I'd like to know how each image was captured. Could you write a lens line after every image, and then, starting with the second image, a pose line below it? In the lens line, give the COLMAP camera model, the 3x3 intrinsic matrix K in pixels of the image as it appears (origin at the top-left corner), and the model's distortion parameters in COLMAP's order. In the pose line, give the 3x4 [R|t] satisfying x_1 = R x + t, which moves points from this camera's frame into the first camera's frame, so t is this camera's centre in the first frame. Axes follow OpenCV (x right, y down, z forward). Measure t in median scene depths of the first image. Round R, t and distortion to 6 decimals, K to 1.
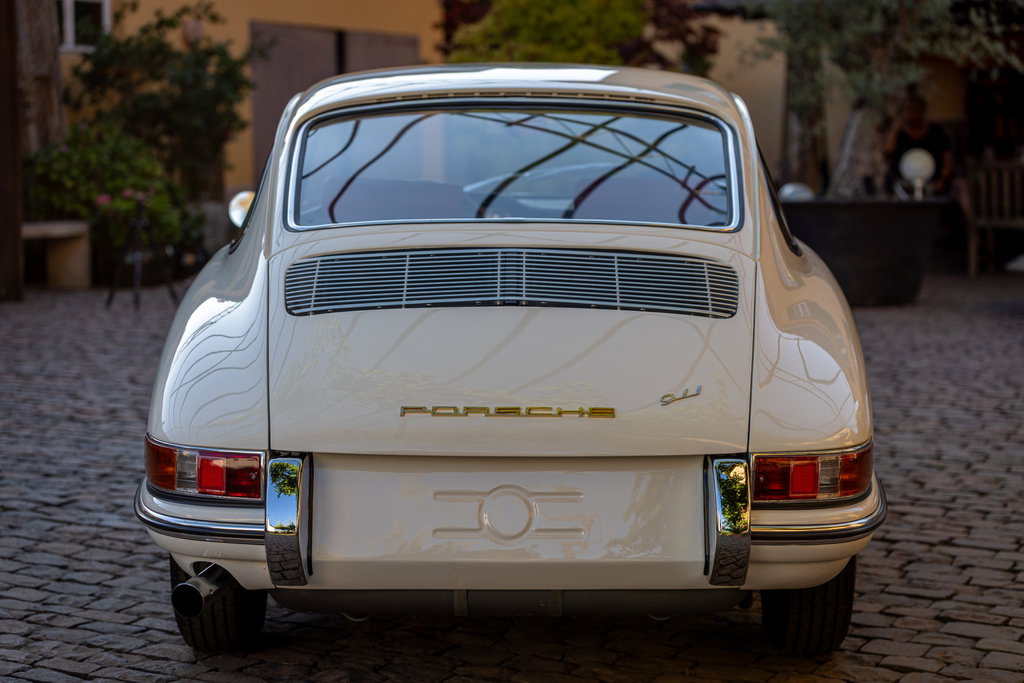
lens RADIAL K [[2139.0, 0, 512.0], [0, 2139.0, 341.5], [0, 0, 1]] dist [-0.035049, 0.145597]
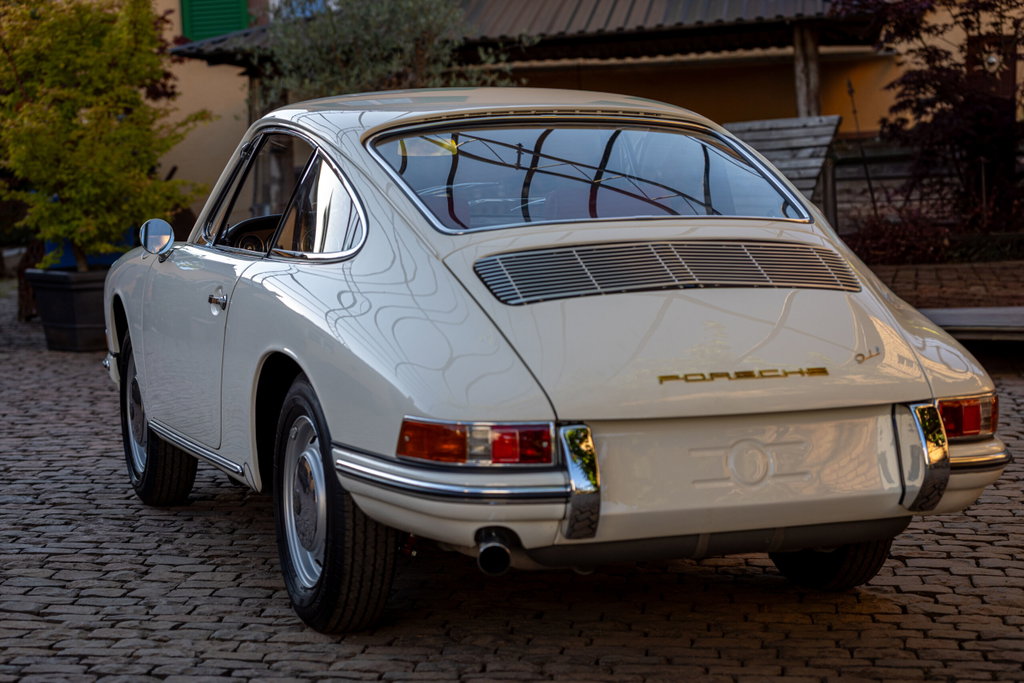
lens RADIAL K [[2139.0, 0, 512.0], [0, 2139.0, 341.5], [0, 0, 1]] dist [-0.035049, 0.145597]
pose [[0.949722, -0.049585, 0.309143, -0.477725], [0.056369, 0.998325, -0.013045, 0.022518], [-0.307979, 0.029815, 0.950926, -0.064114]]
